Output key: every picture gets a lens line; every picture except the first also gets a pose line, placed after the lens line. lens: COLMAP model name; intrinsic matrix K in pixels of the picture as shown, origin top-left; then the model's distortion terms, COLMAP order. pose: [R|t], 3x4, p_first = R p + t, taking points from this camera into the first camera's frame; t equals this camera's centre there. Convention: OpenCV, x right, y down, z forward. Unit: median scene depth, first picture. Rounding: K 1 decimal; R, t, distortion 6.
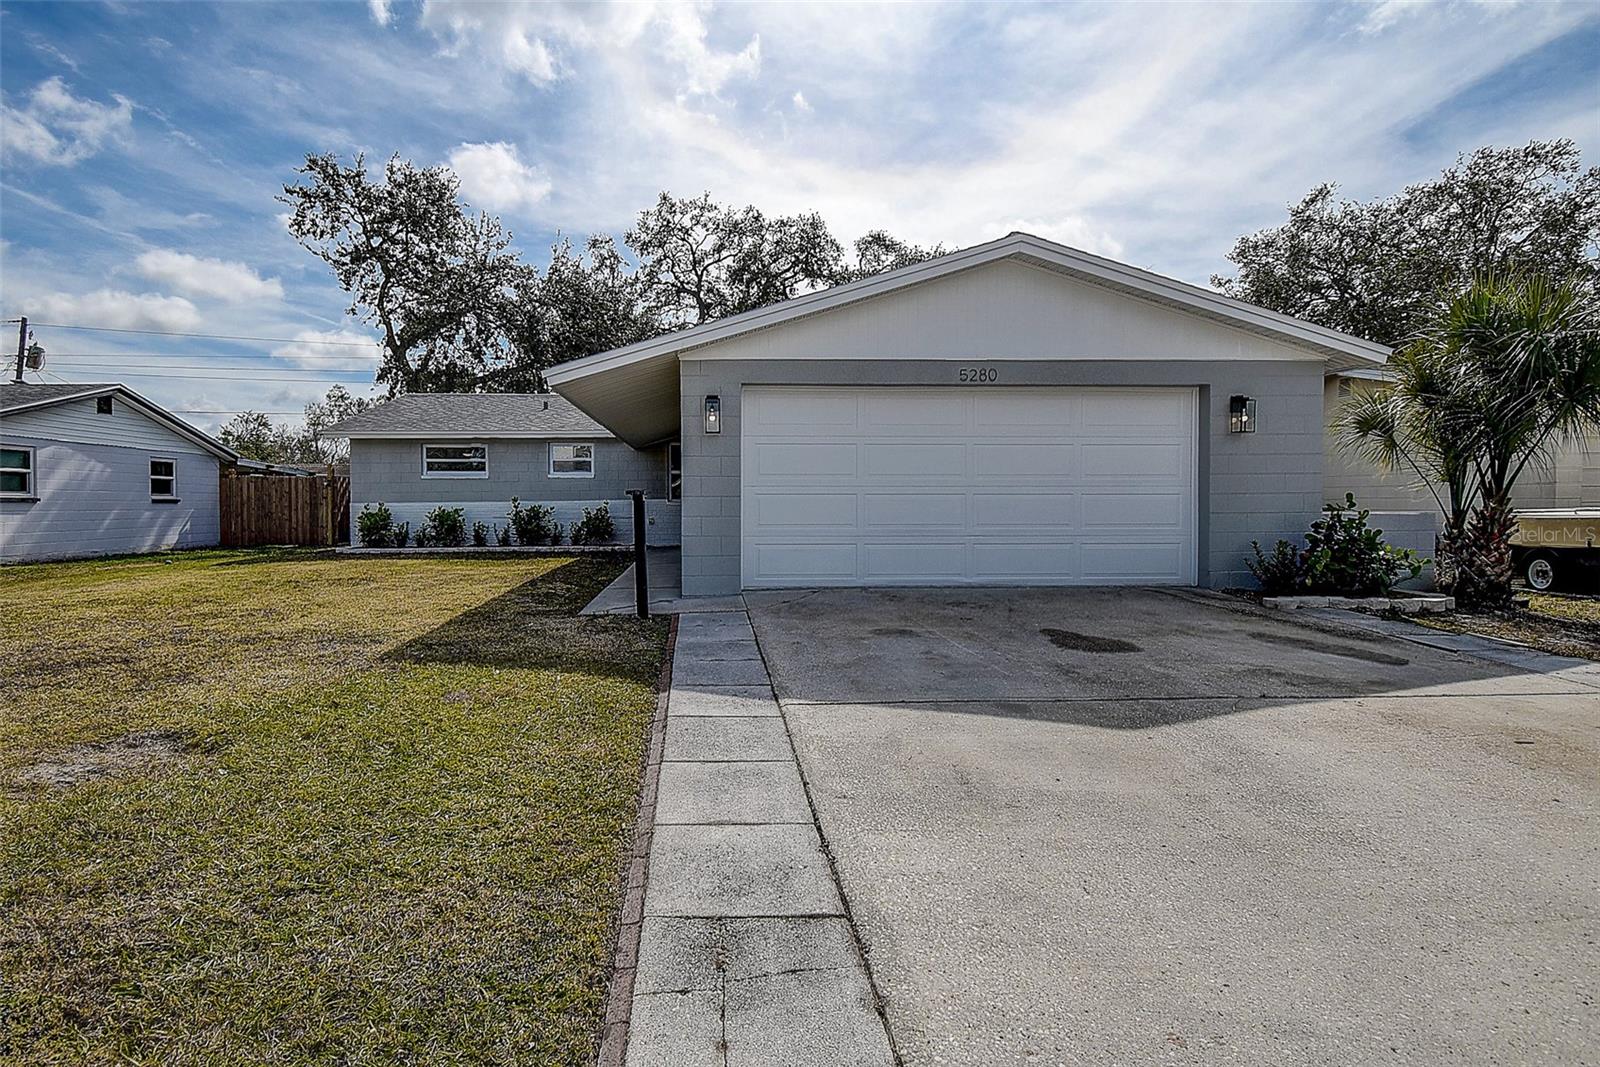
lens RADIAL K [[819.6, 0, 798.1], [0, 819.6, 527.7], [0, 0, 1]] dist [0.002019, -0.000047]
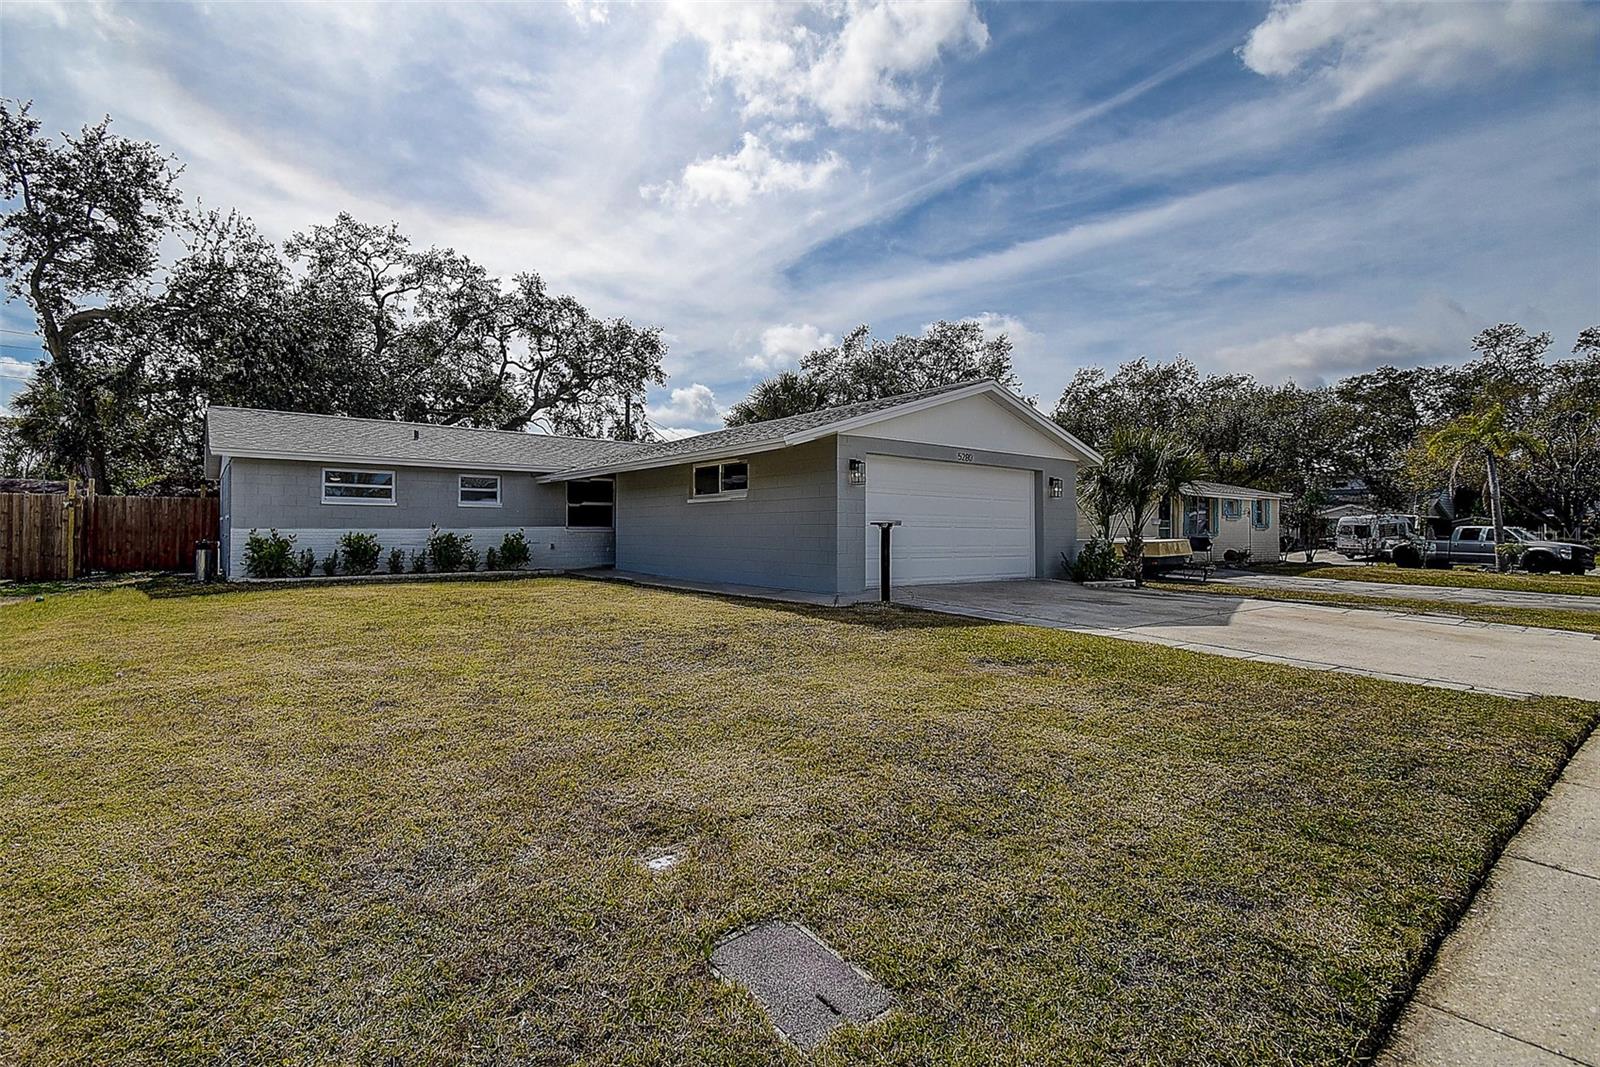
lens RADIAL K [[748.5, 0, 745.7], [0, 748.5, 523.1], [0, 0, 1]] dist [0.029313, -0.020987]
pose [[0.824795, 0.016243, 0.565199, -0.543443], [0.008299, 0.999132, -0.040823, 0.002487], [-0.565371, 0.038361, 0.823944, 0.003462]]
